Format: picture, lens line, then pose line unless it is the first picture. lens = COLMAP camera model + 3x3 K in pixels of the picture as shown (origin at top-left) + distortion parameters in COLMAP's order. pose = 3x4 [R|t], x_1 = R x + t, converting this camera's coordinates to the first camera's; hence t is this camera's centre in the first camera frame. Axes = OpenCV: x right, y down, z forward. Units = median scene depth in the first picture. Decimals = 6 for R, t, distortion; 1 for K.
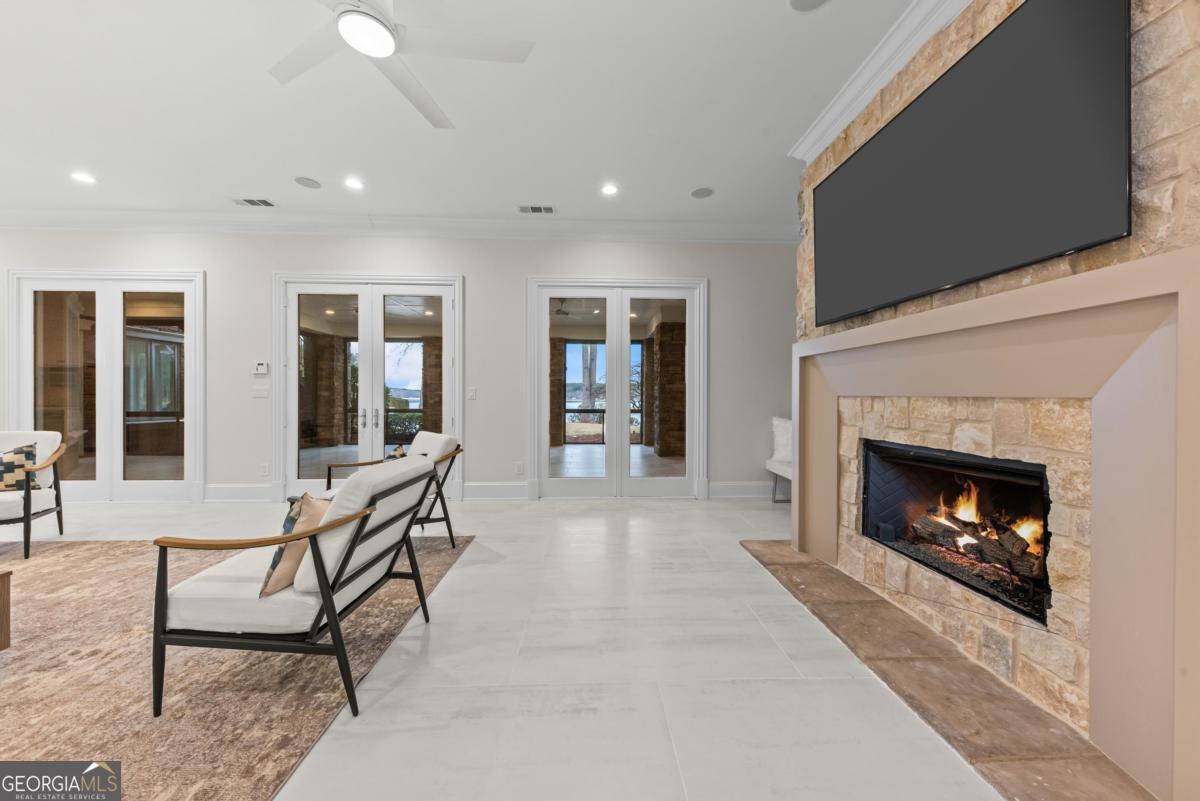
lens RADIAL K [[417.0, 0, 610.2], [0, 417.0, 399.3], [0, 0, 1]] dist [0.006722, -0.002978]
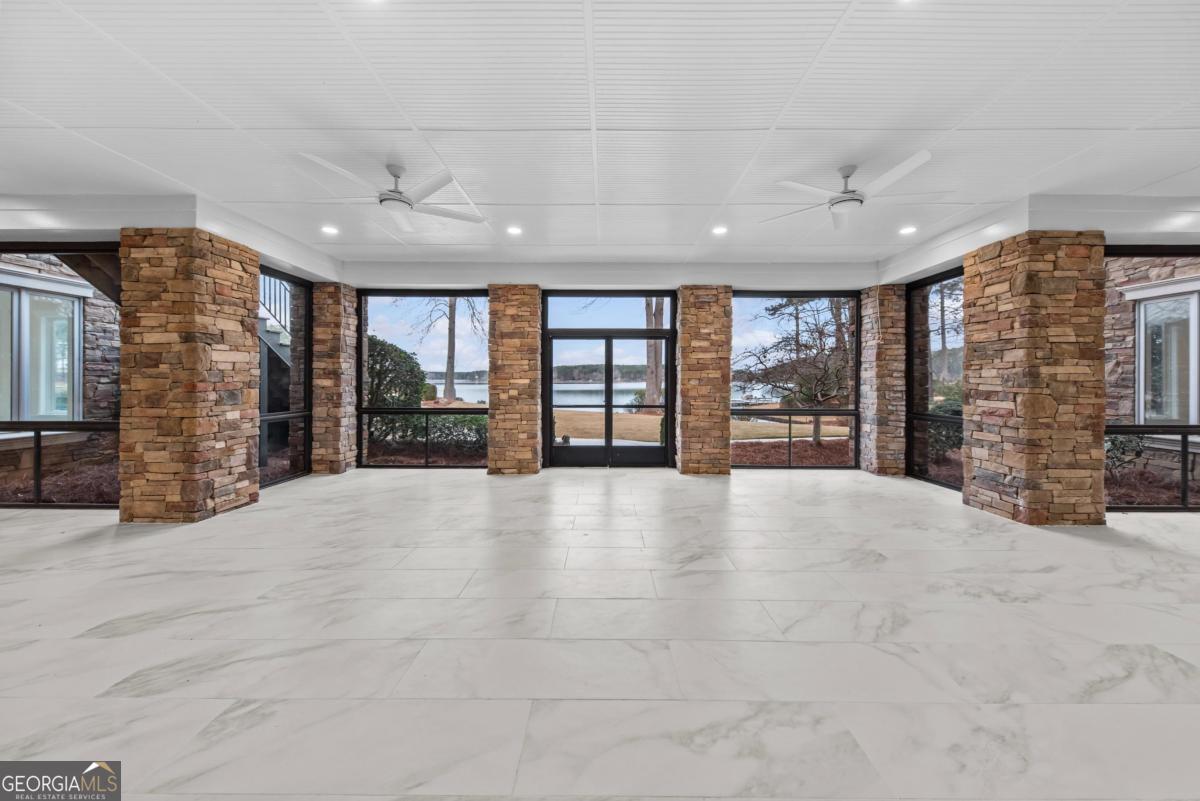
lens RADIAL K [[418.6, 0, 602.4], [0, 418.6, 378.5], [0, 0, 1]] dist [0.000056, -0.000046]
pose [[0.998977, -0.000028, -0.045222, -0.860675], [-0.000297, 0.999974, -0.007177, -0.051133], [0.045221, 0.007183, 0.998951, 1.388508]]
